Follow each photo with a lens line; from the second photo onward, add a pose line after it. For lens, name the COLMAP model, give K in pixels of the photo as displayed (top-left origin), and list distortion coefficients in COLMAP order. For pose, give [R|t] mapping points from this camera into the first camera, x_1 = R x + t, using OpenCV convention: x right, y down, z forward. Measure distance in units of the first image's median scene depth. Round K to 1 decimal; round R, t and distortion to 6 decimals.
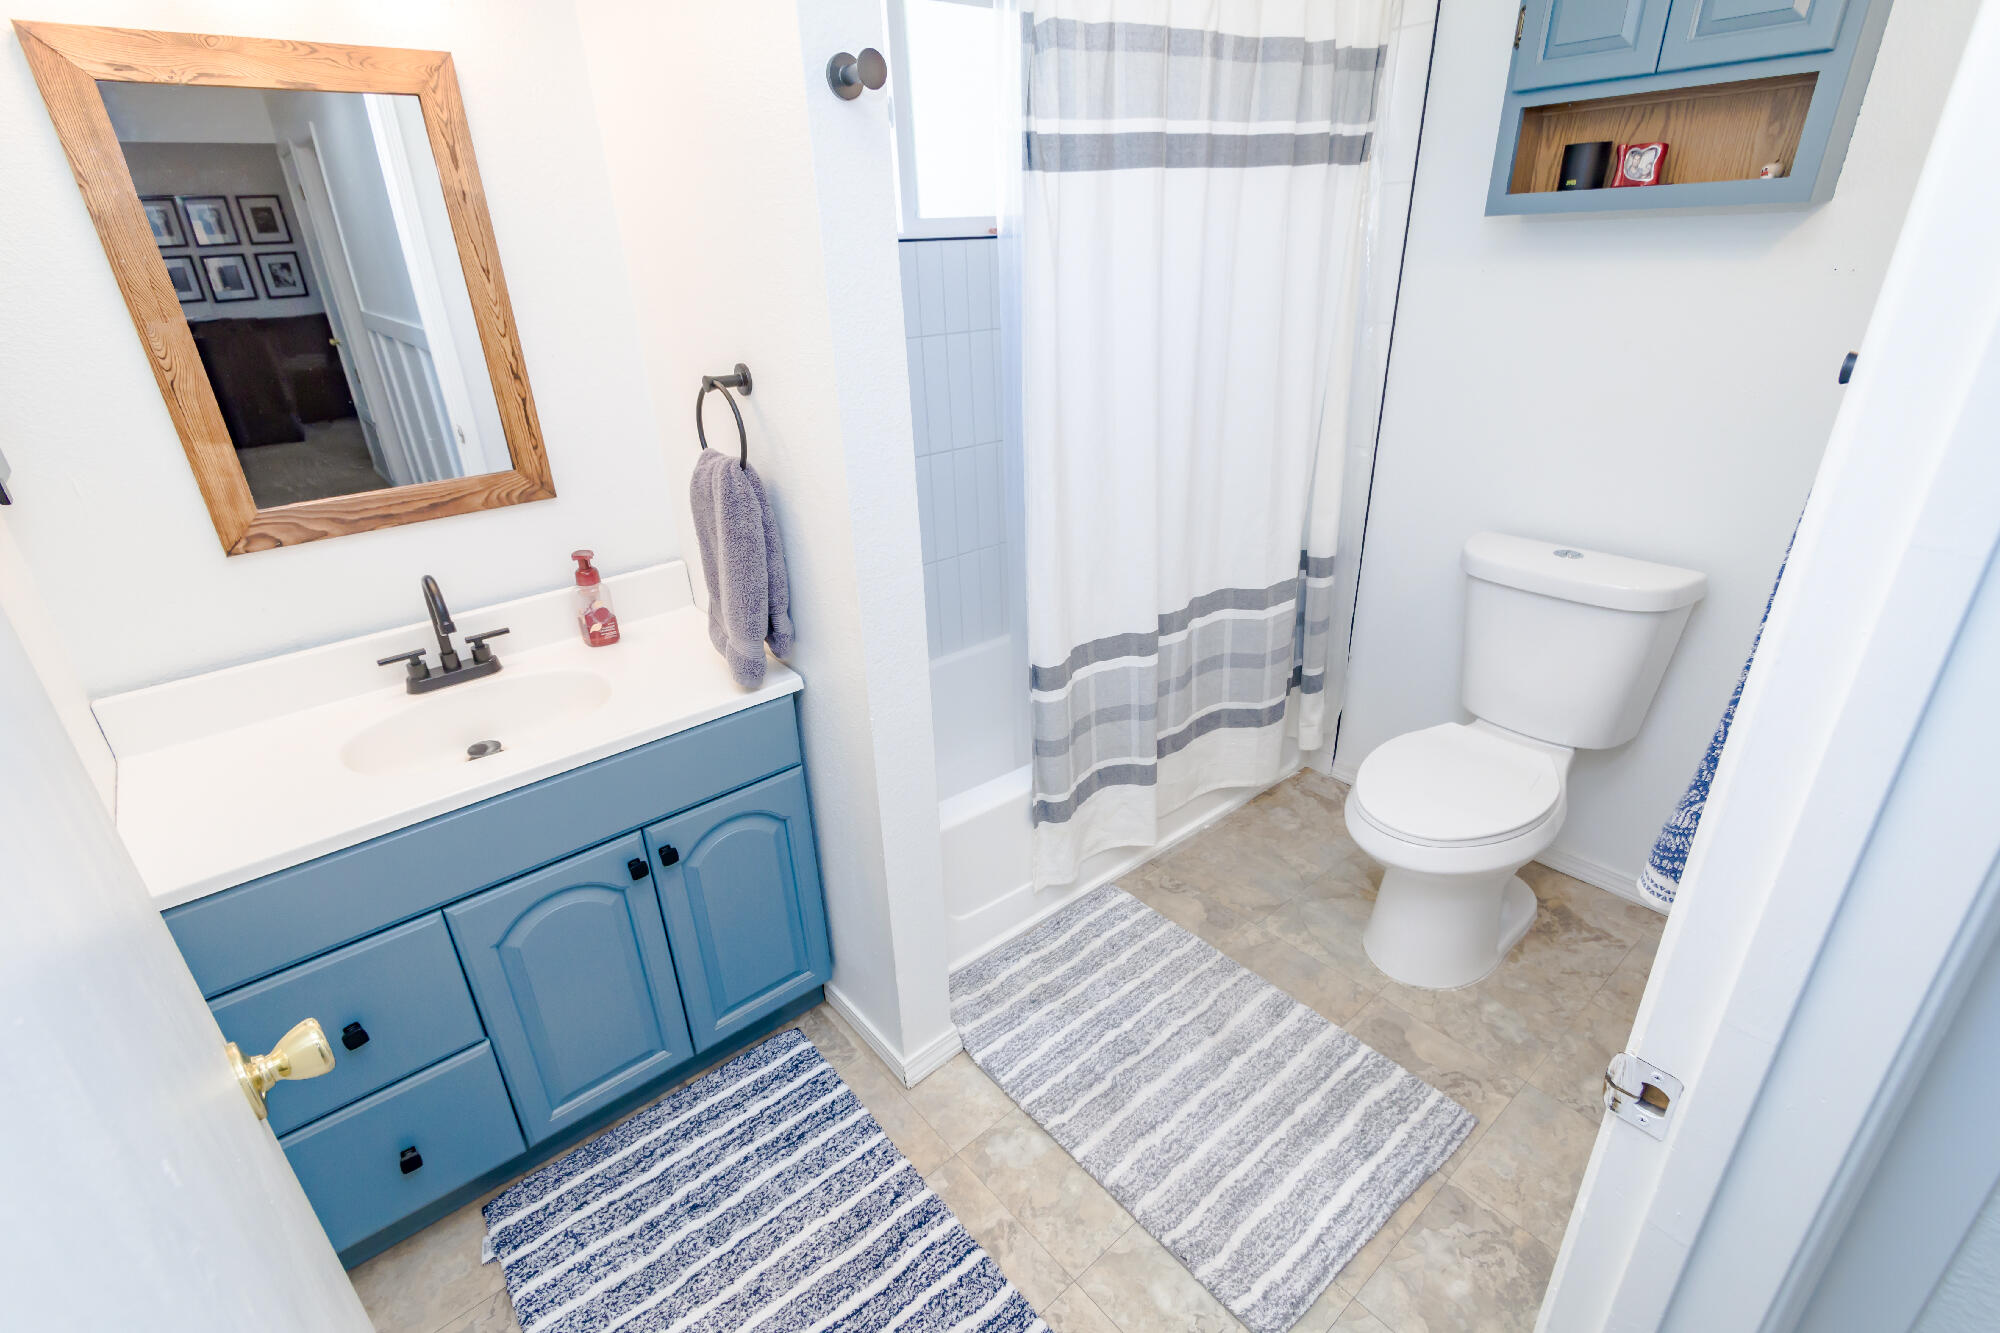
lens RADIAL K [[982.7, 0, 1052.0], [0, 982.7, 680.1], [0, 0, 1]] dist [0.023986, -0.012512]
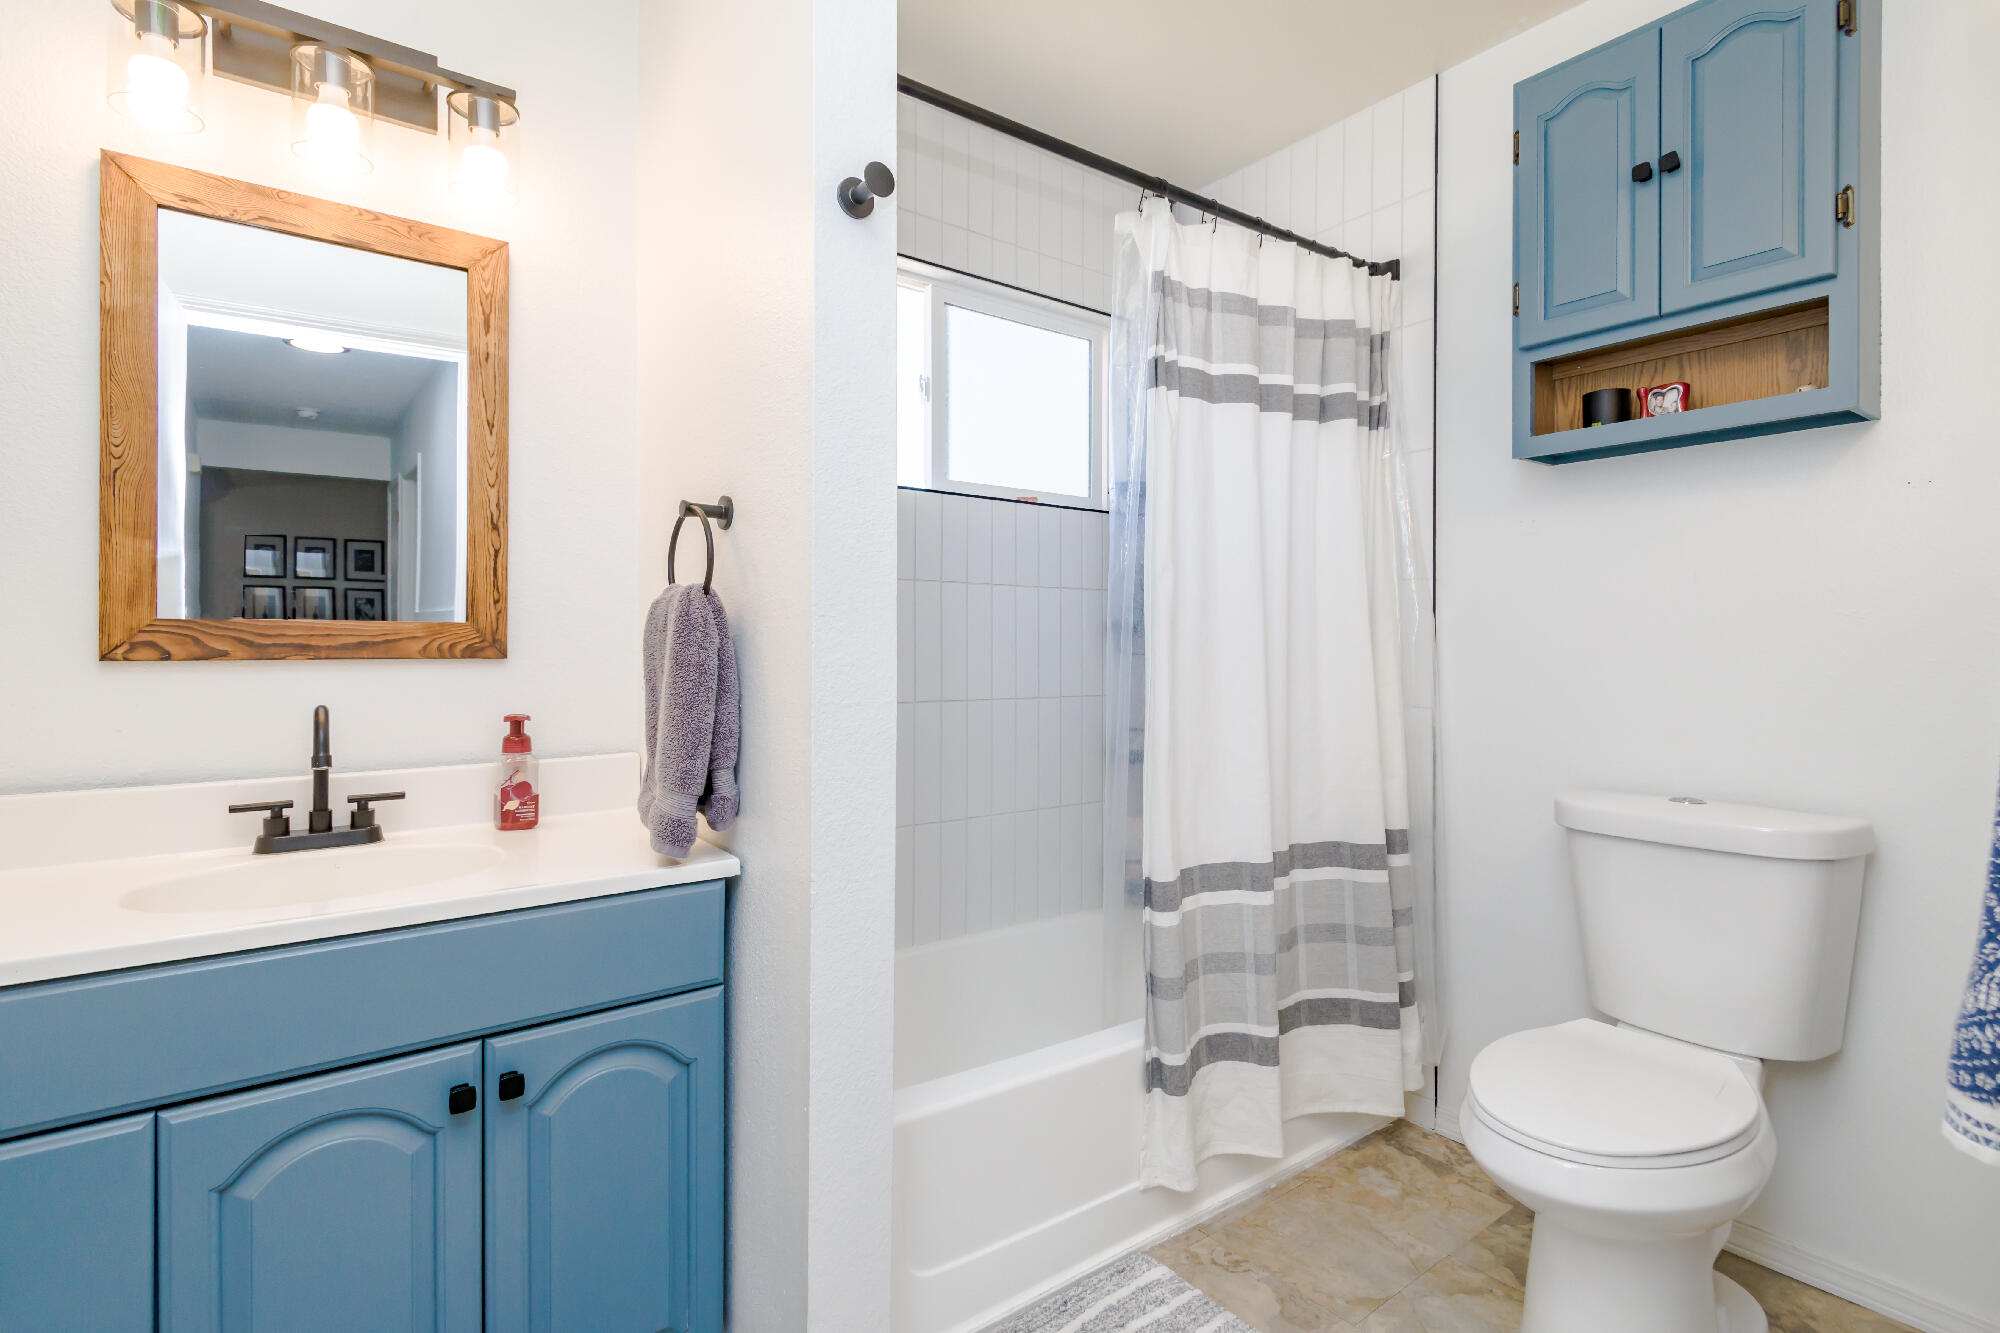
lens RADIAL K [[982.7, 0, 1052.0], [0, 982.7, 680.1], [0, 0, 1]] dist [0.023986, -0.012512]
pose [[0.998414, 0.009907, -0.055422, 0.040568], [-0.033460, 0.896098, -0.442593, 0.207385], [0.045279, 0.443746, 0.895008, 0.224915]]
